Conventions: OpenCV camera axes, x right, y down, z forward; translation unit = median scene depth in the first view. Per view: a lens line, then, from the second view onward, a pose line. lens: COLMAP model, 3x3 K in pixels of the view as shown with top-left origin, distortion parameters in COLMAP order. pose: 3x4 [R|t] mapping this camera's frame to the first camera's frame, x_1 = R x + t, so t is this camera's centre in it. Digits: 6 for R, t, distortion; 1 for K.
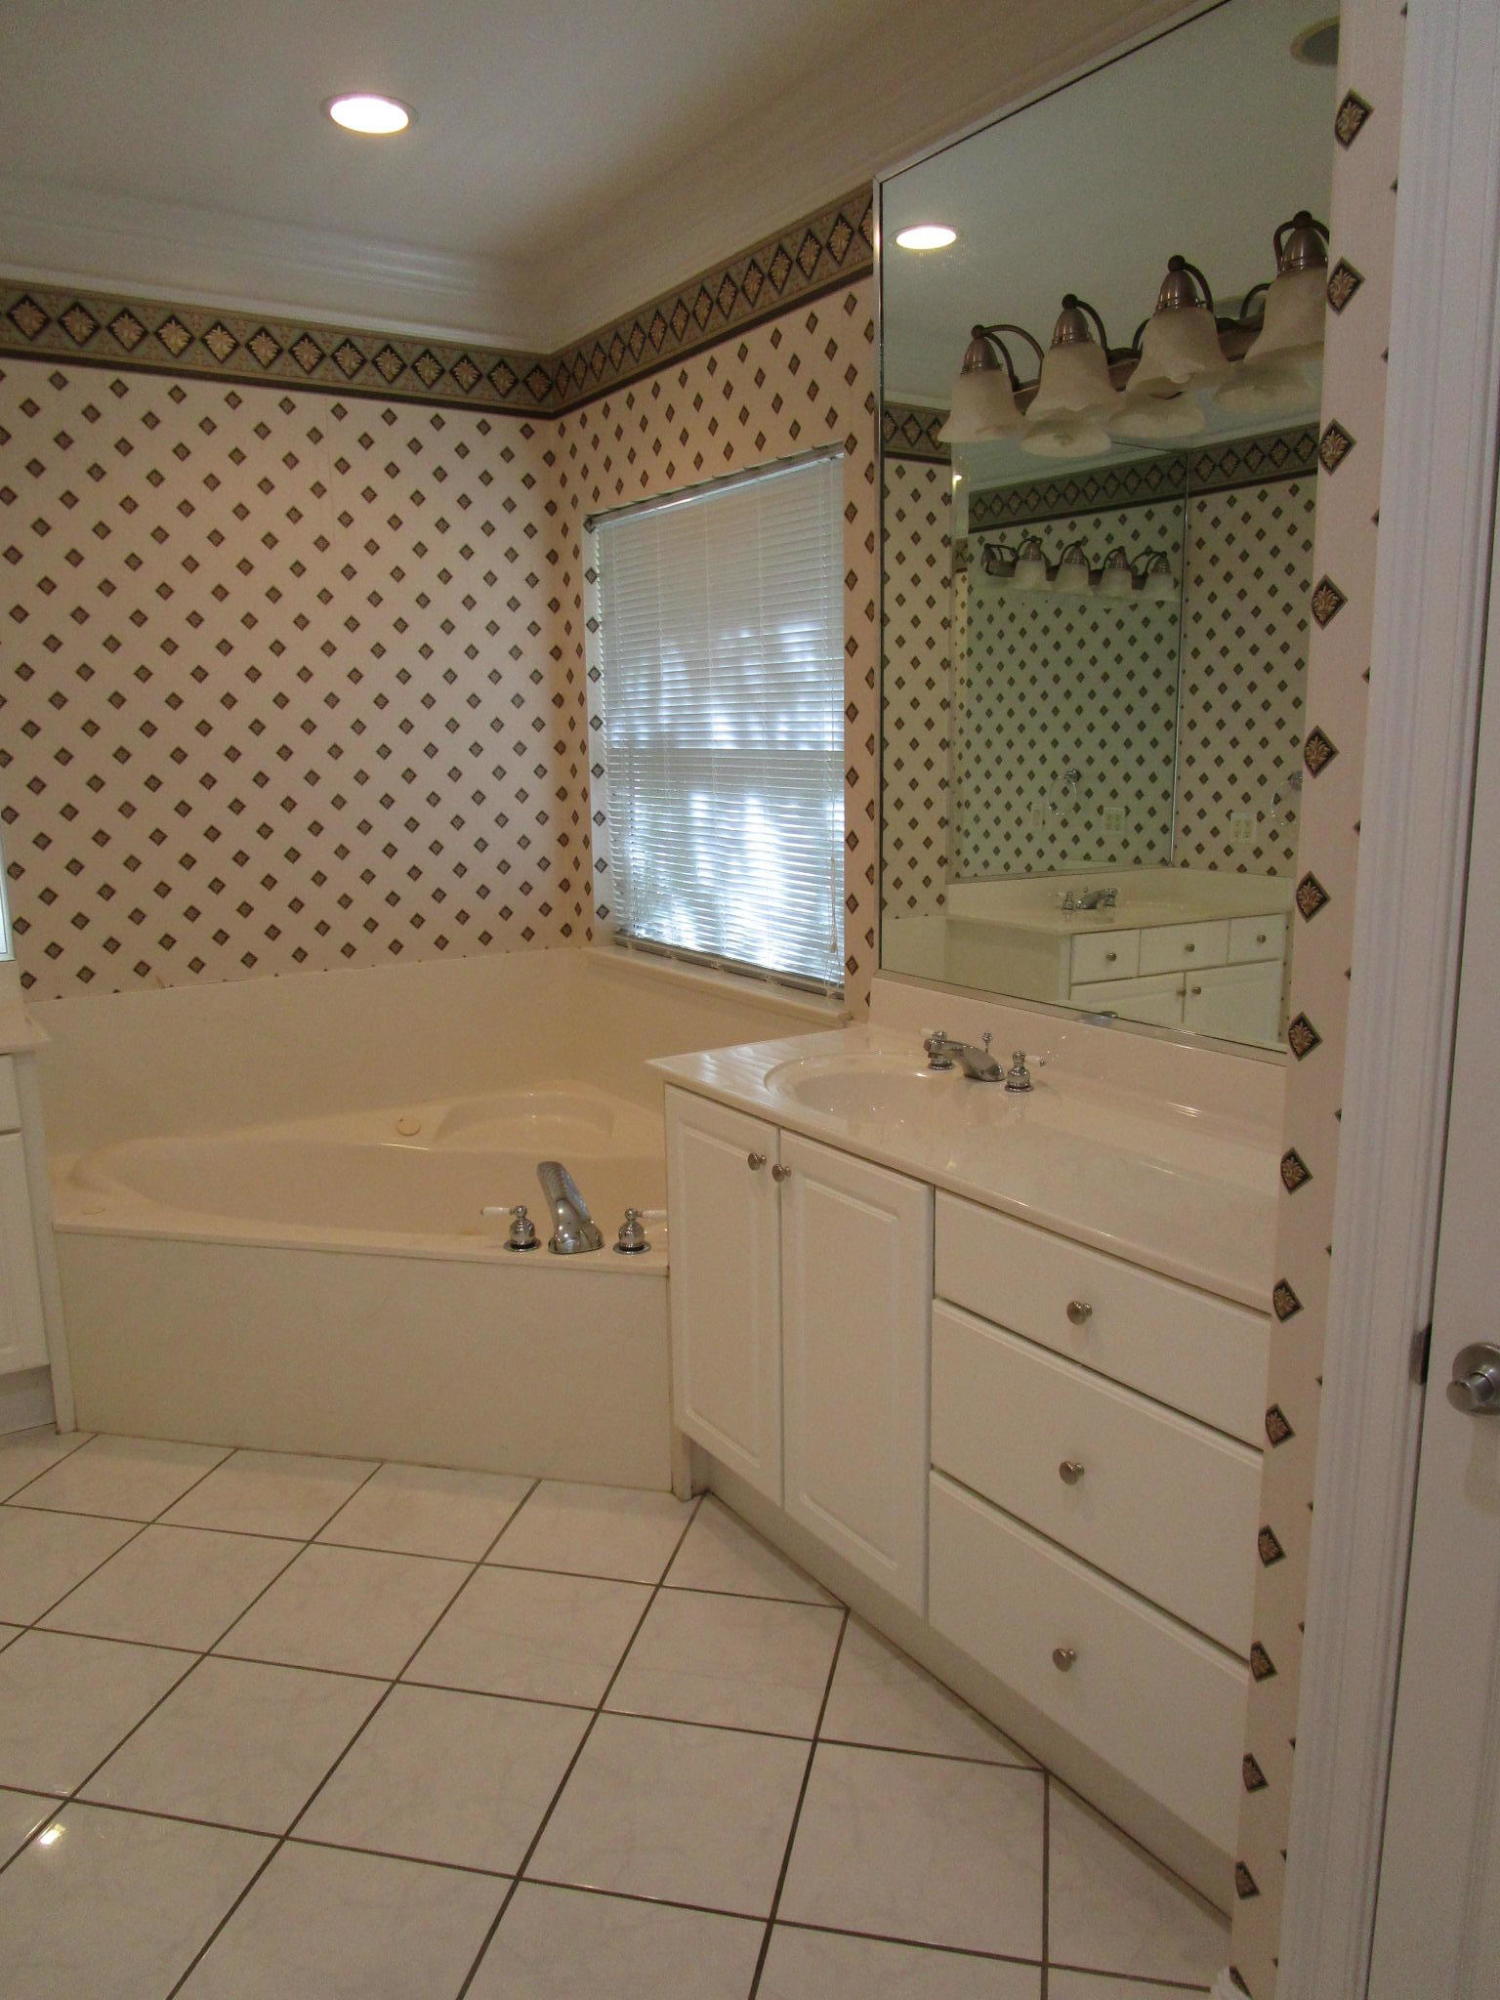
lens RADIAL K [[1426.5, 0, 750.0], [0, 1426.5, 1000.6], [0, 0, 1]] dist [-0.048842, -0.004669]
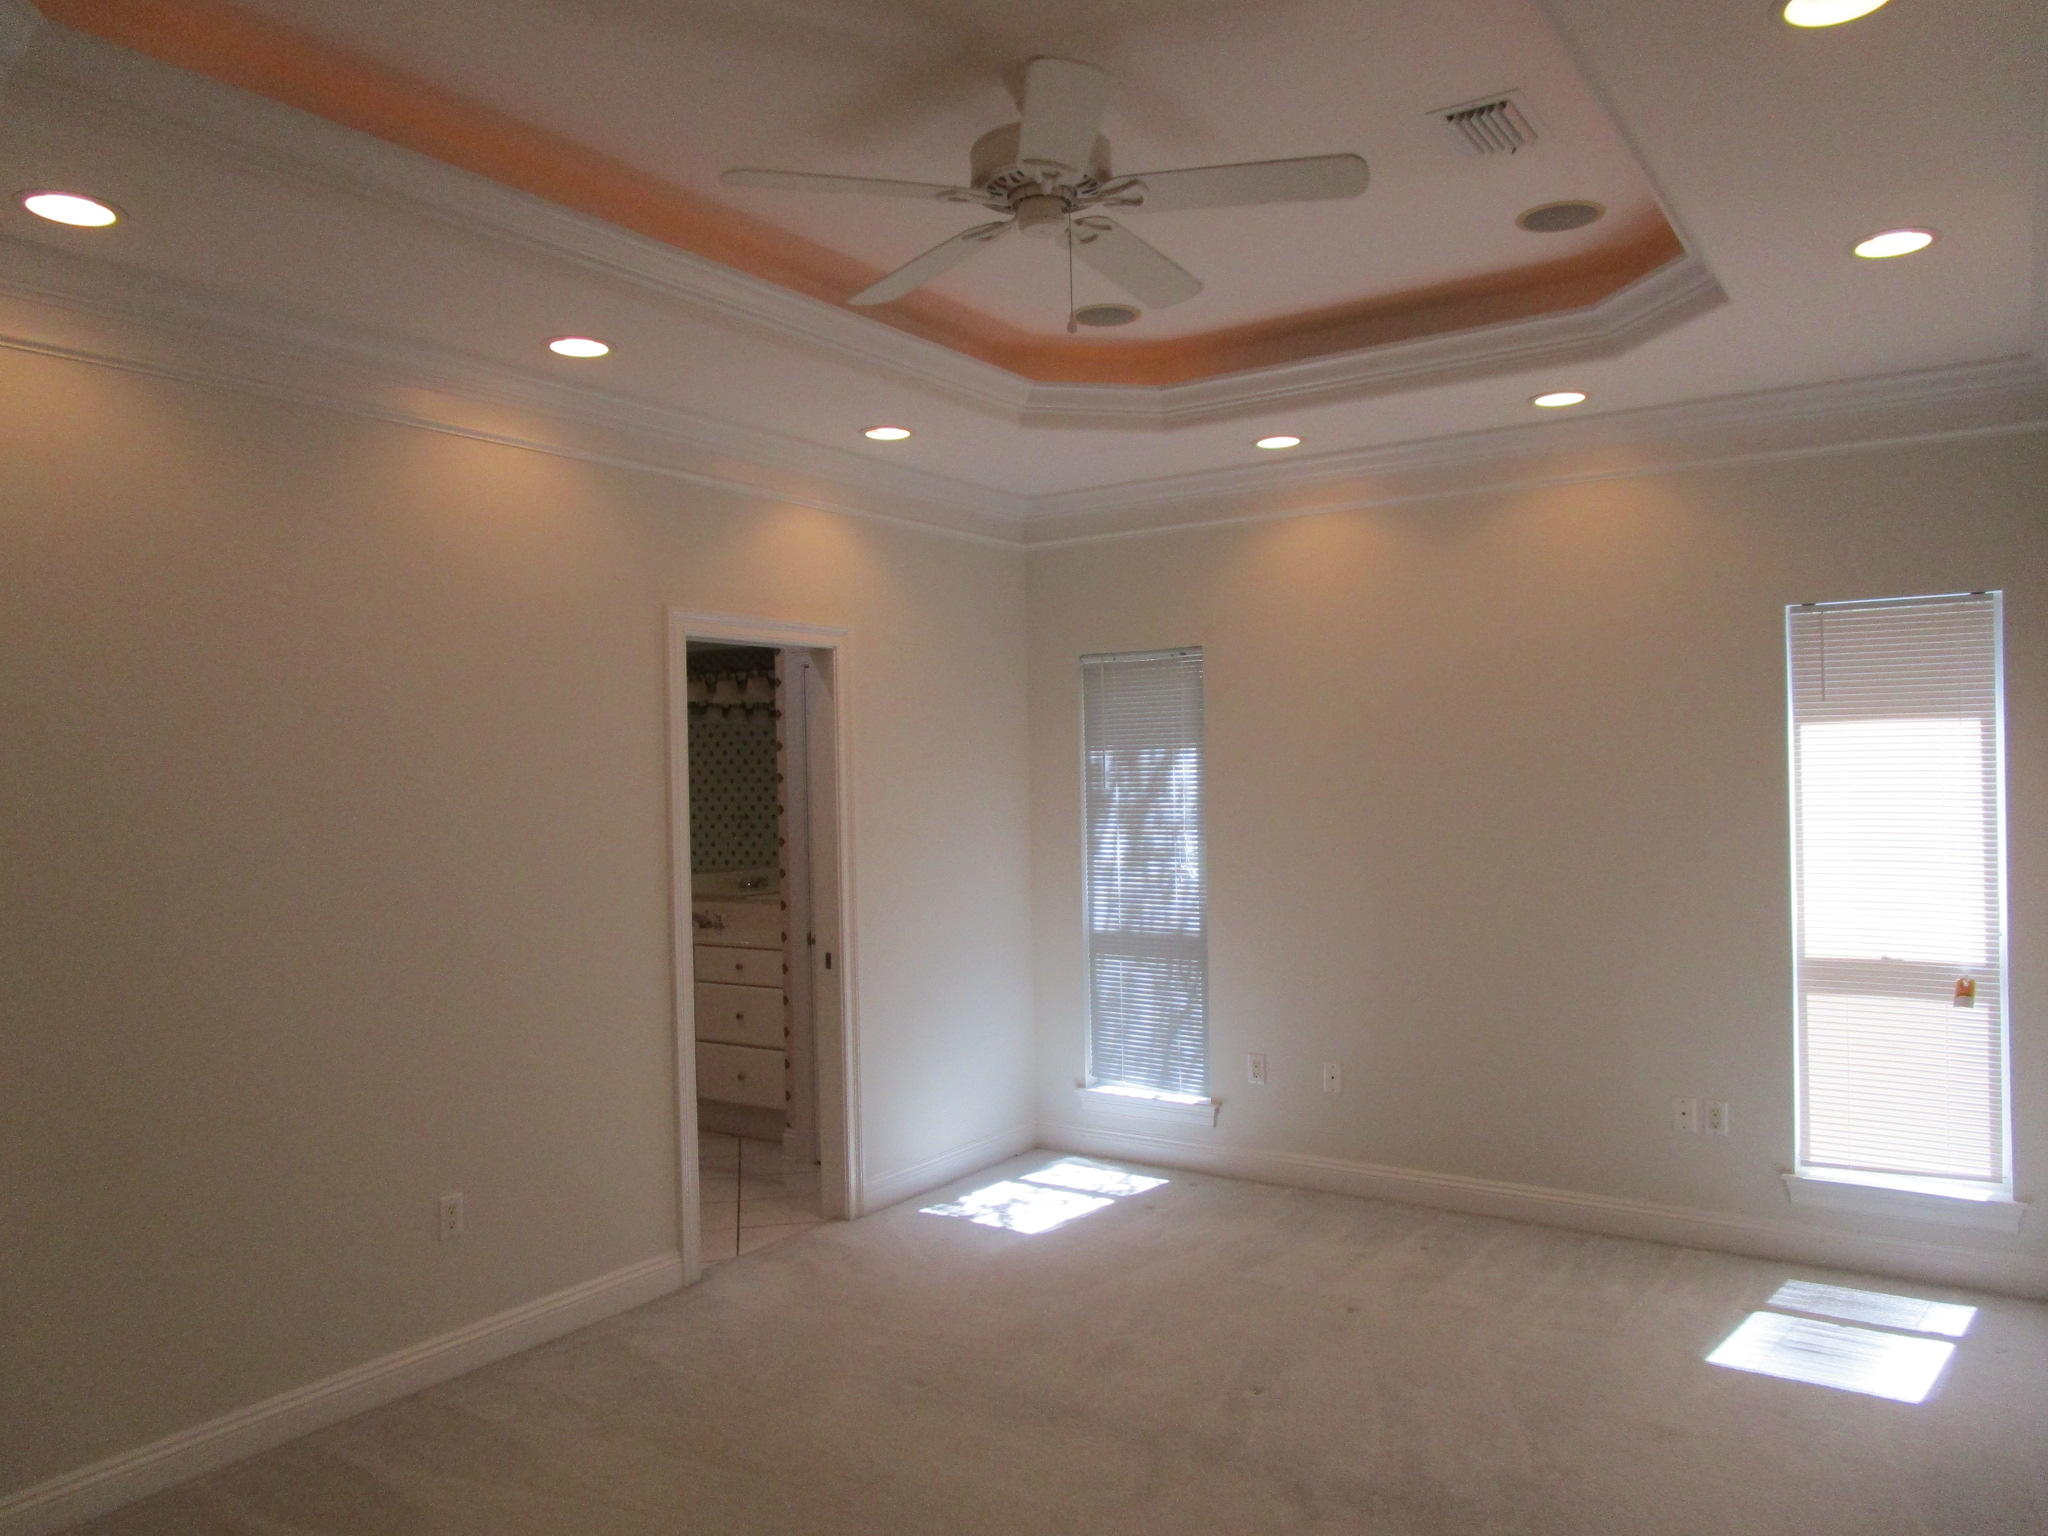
lens RADIAL K [[1460.7, 0, 1025.7], [0, 1460.7, 769.7], [0, 0, 1]] dist [-0.048842, -0.004669]
pose [[0.921371, -0.010458, 0.388543, -0.149044], [0.084152, 0.981295, -0.173142, 0.124890], [-0.379465, 0.192225, 0.905017, -0.767073]]
